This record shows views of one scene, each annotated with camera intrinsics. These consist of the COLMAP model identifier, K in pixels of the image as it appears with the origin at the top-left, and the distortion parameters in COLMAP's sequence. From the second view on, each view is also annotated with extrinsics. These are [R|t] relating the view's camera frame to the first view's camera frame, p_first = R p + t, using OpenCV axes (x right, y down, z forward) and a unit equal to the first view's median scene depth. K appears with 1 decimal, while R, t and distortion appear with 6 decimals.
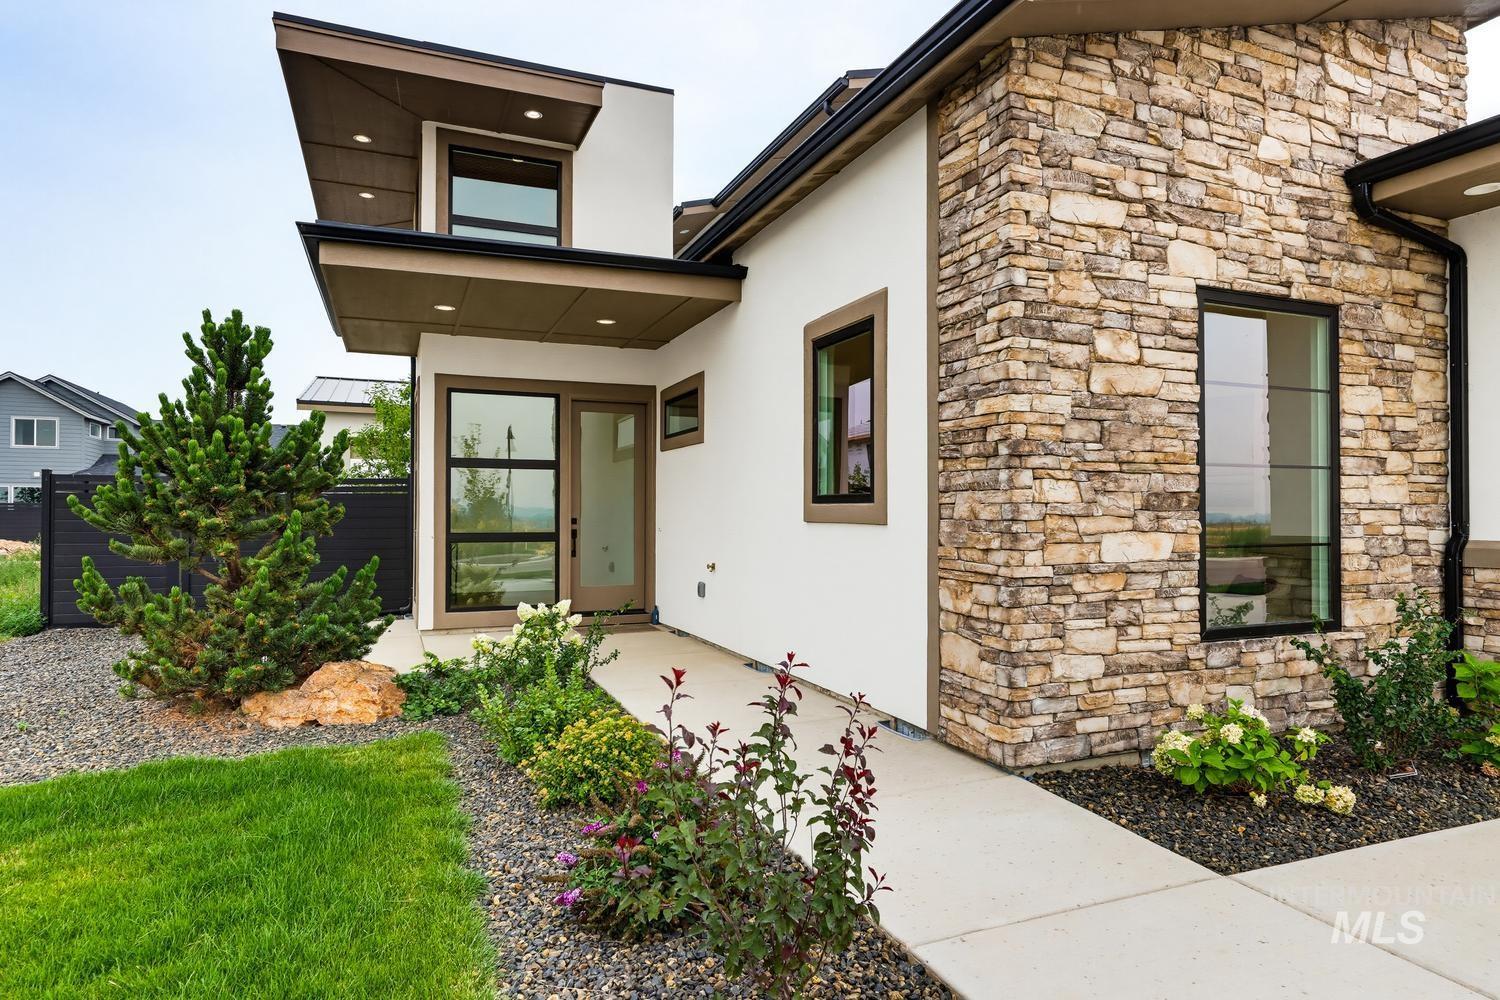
lens RADIAL K [[860.1, 0, 750.0], [0, 860.1, 500.0], [0, 0, 1]] dist [0.001504, 0.000419]
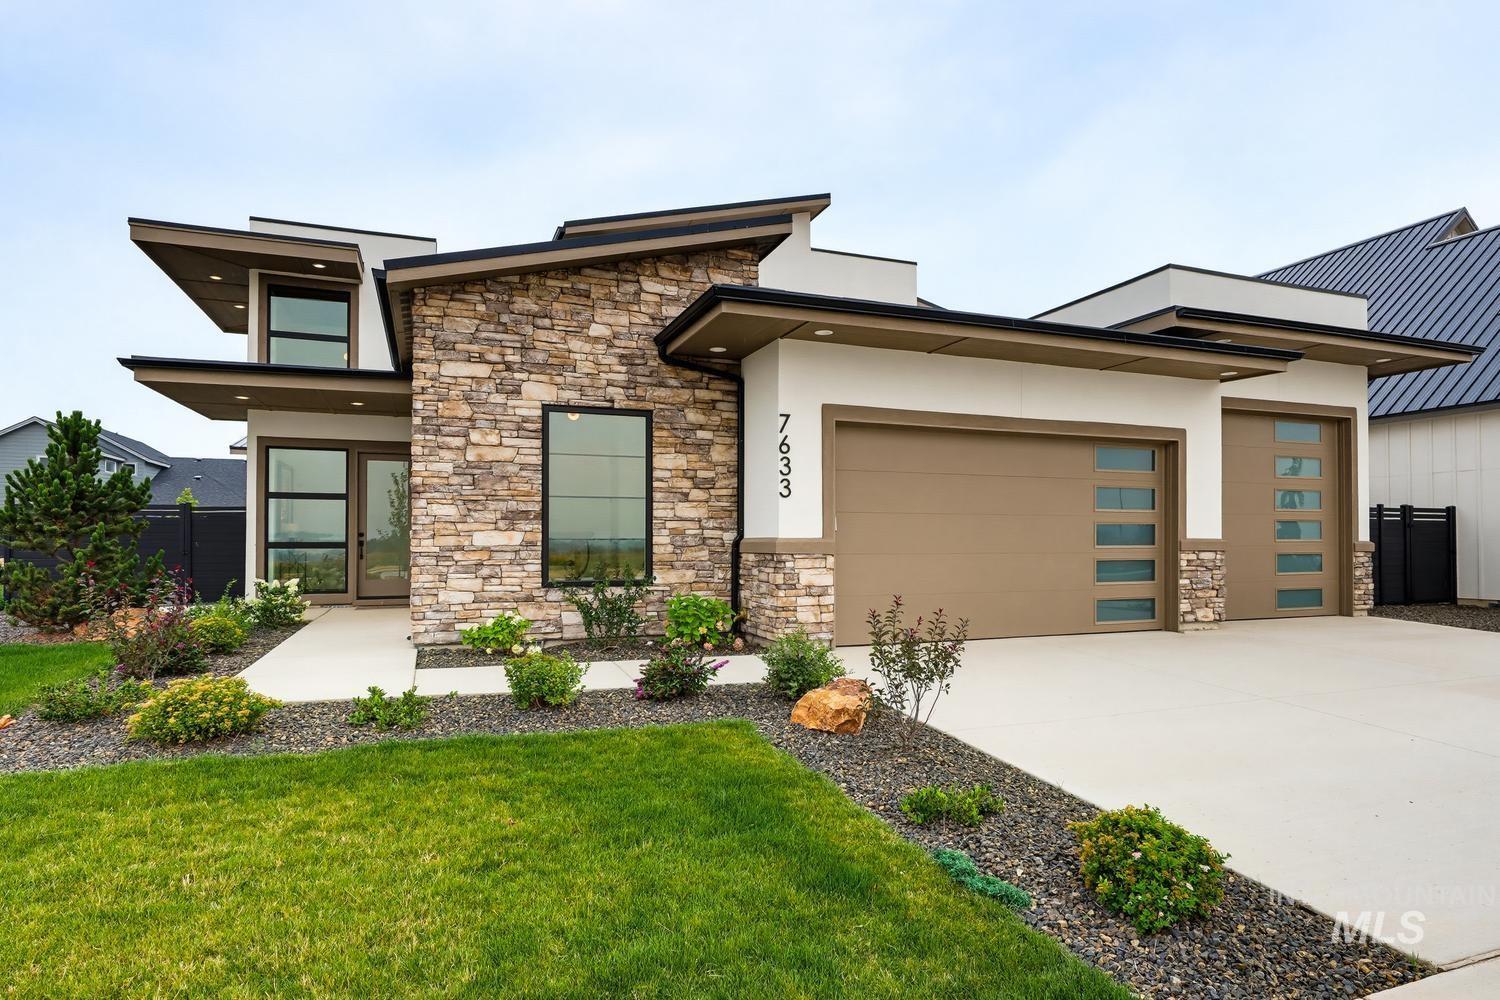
lens RADIAL K [[827.0, 0, 750.4], [0, 827.0, 526.1], [0, 0, 1]] dist [0.000585, 0.000292]
pose [[0.999913, -0.001004, -0.013155, 1.012273], [0.000953, 0.999992, -0.003909, 0.033264], [0.013159, 0.003897, 0.999906, -0.856776]]
